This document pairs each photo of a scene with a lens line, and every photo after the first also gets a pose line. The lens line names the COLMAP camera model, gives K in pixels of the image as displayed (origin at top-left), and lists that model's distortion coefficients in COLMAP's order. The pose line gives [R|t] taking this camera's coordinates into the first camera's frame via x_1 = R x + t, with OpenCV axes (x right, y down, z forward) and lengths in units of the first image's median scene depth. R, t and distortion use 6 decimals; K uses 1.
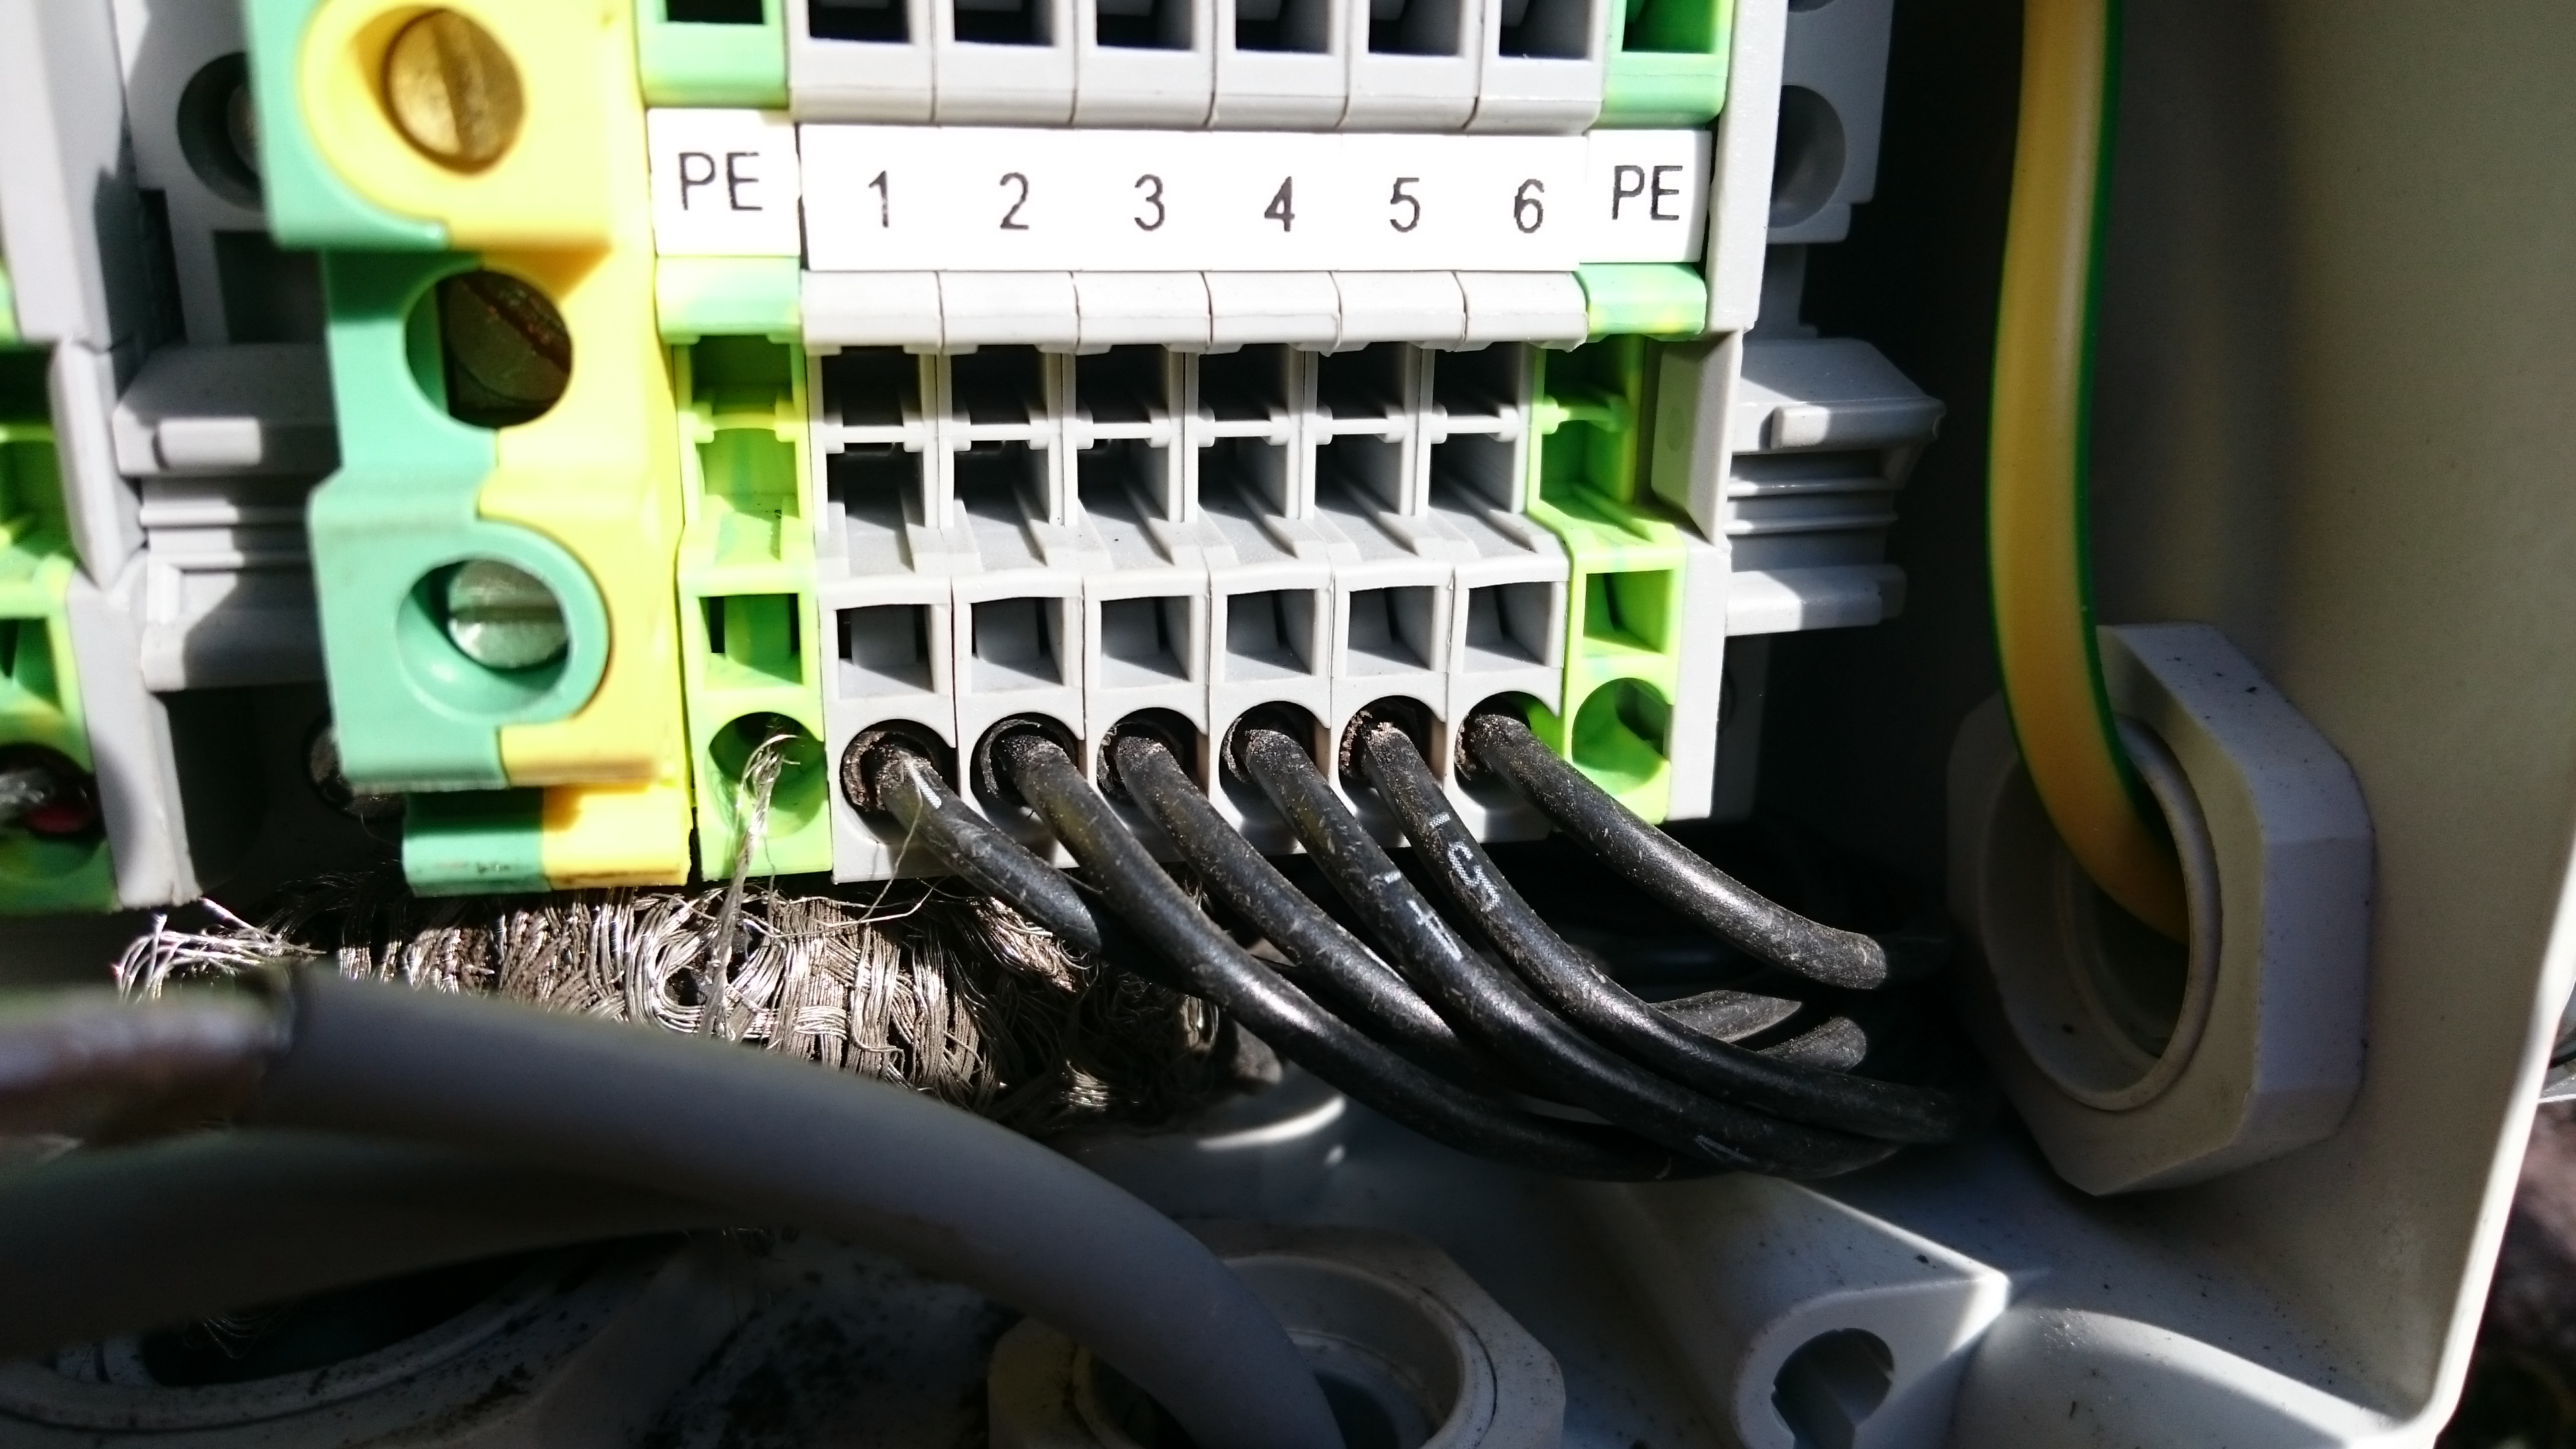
lens RADIAL K [[1947.6, 0, 1376.6], [0, 1947.6, 723.0], [0, 0, 1]] dist [0.002842, -0.071239]
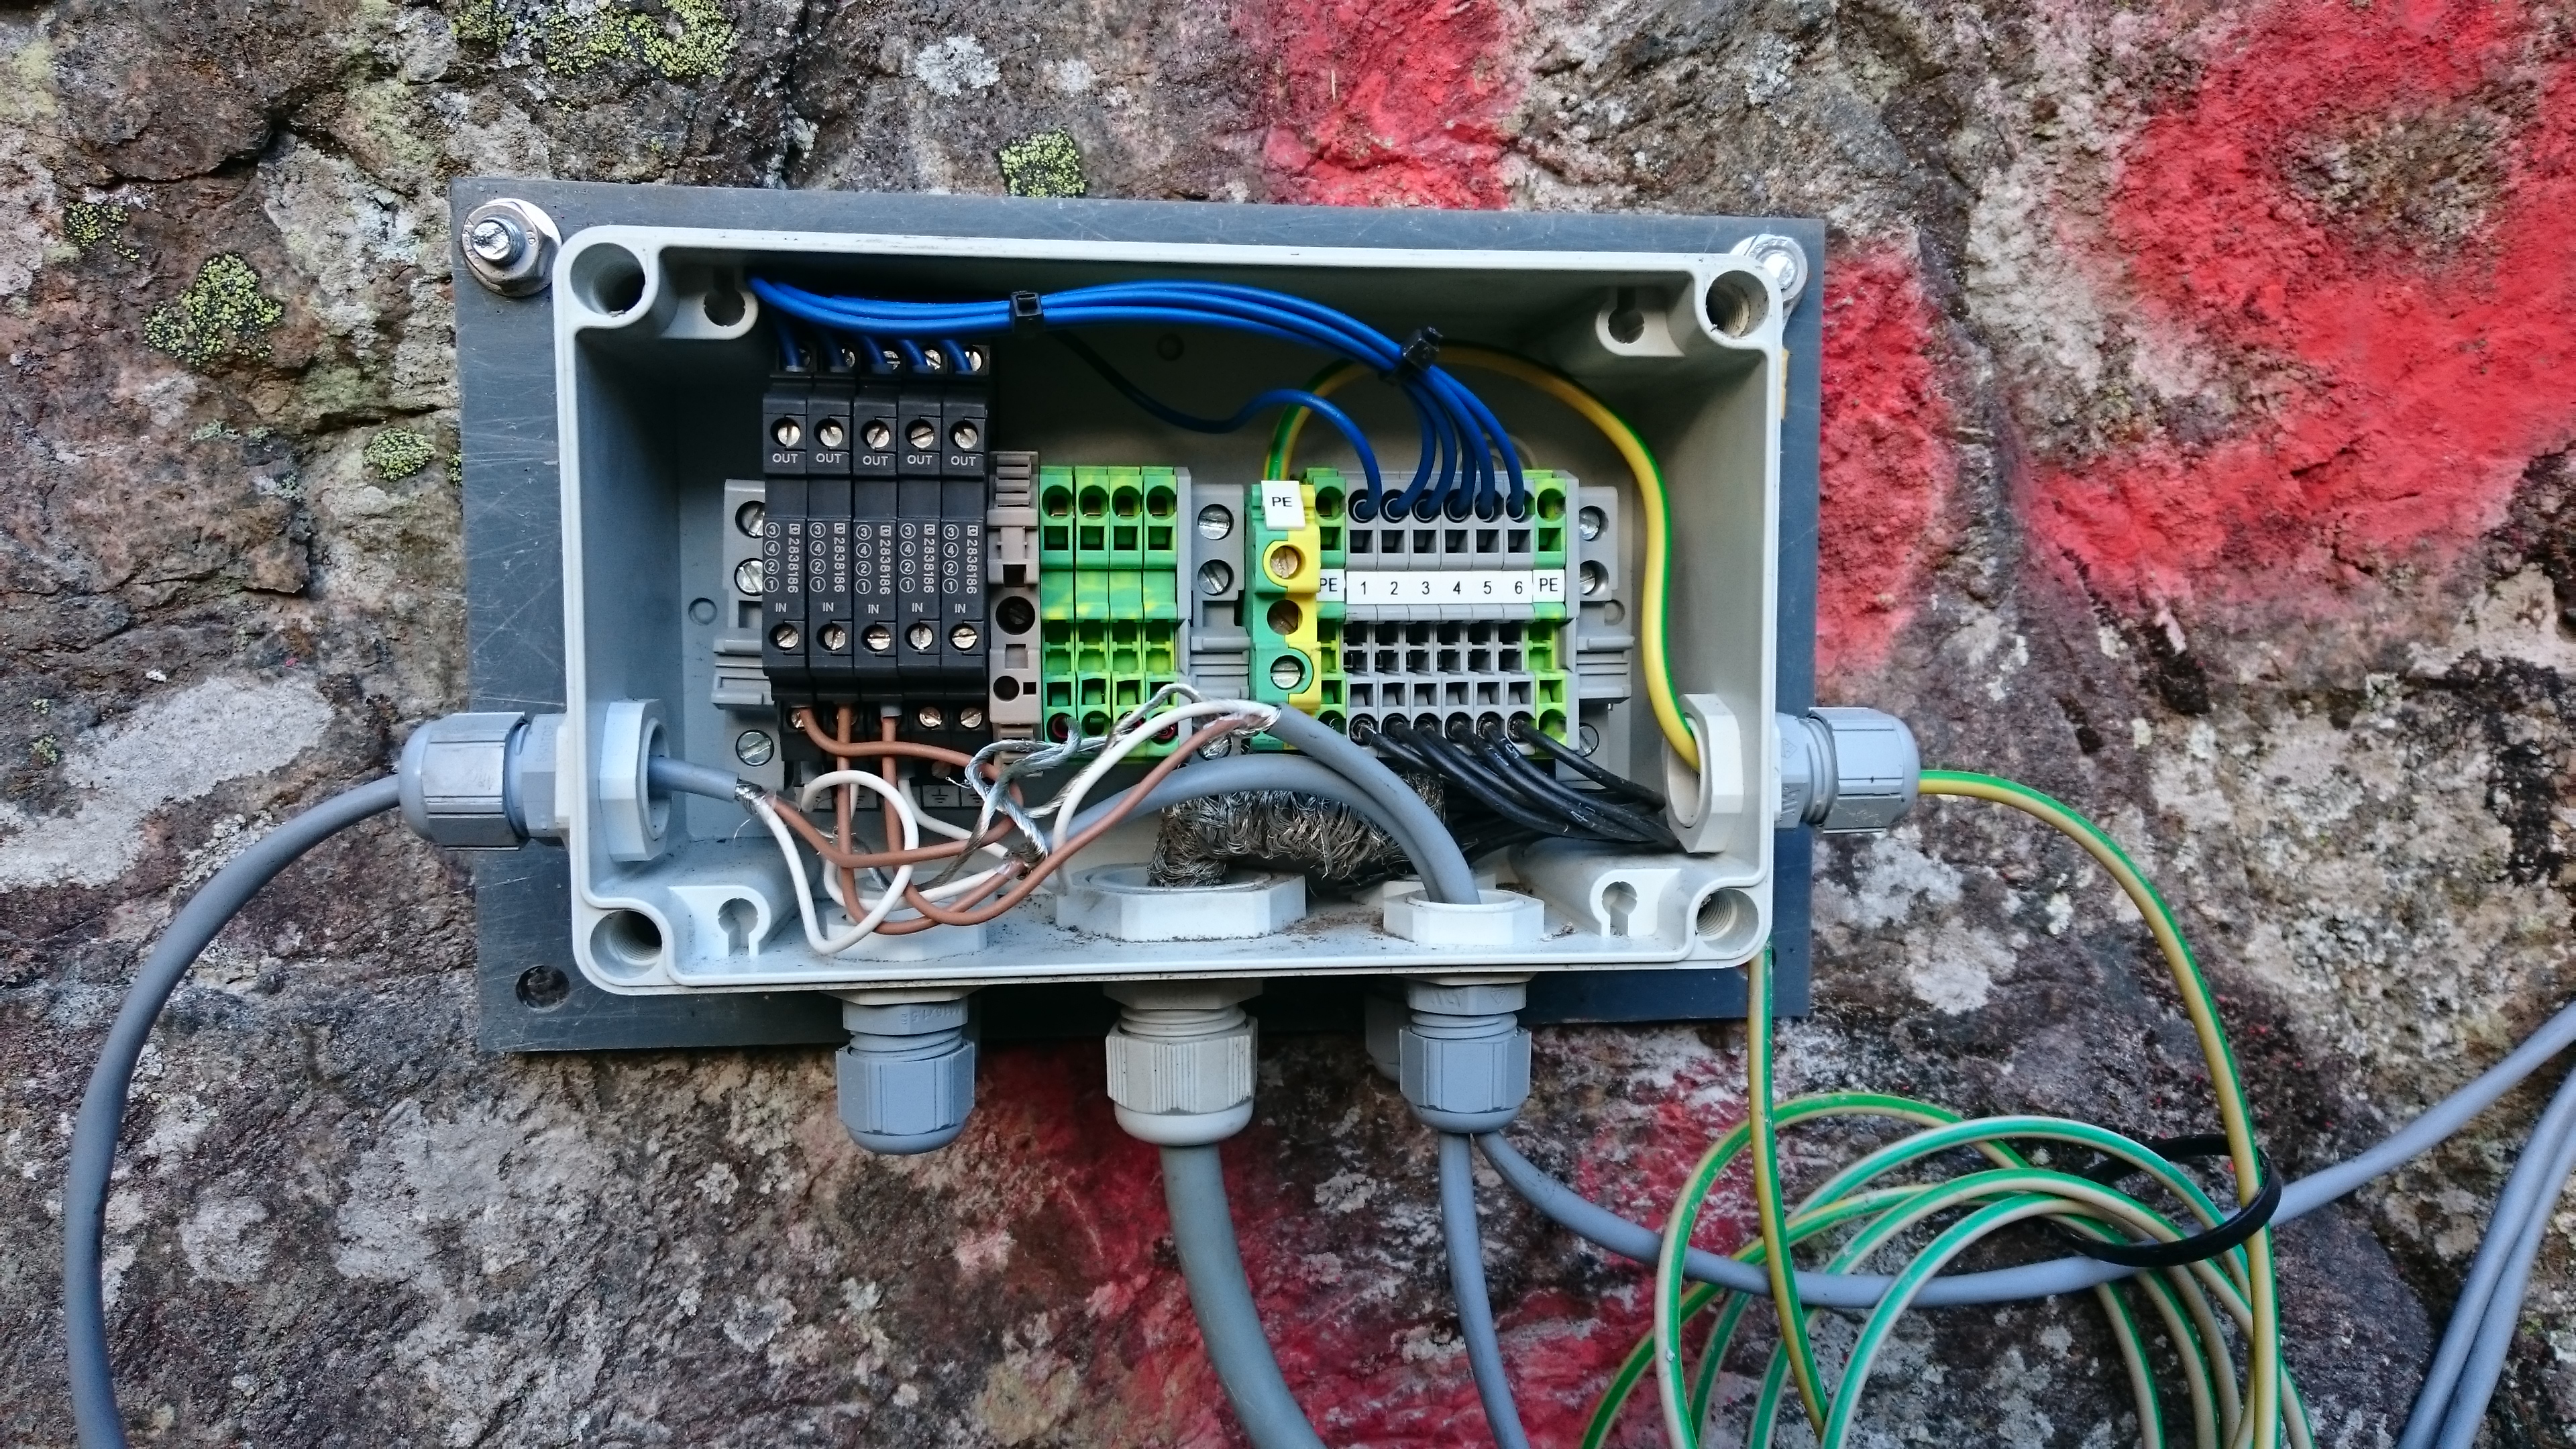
lens RADIAL K [[2031.5, 0, 1358.2], [0, 2031.5, 765.7], [0, 0, 1]] dist [0.061904, -0.008398]
pose [[0.994711, -0.027829, -0.098870, 0.151524], [0.000530, 0.963975, -0.265993, 1.172359], [0.102710, 0.264534, 0.958891, -2.879072]]
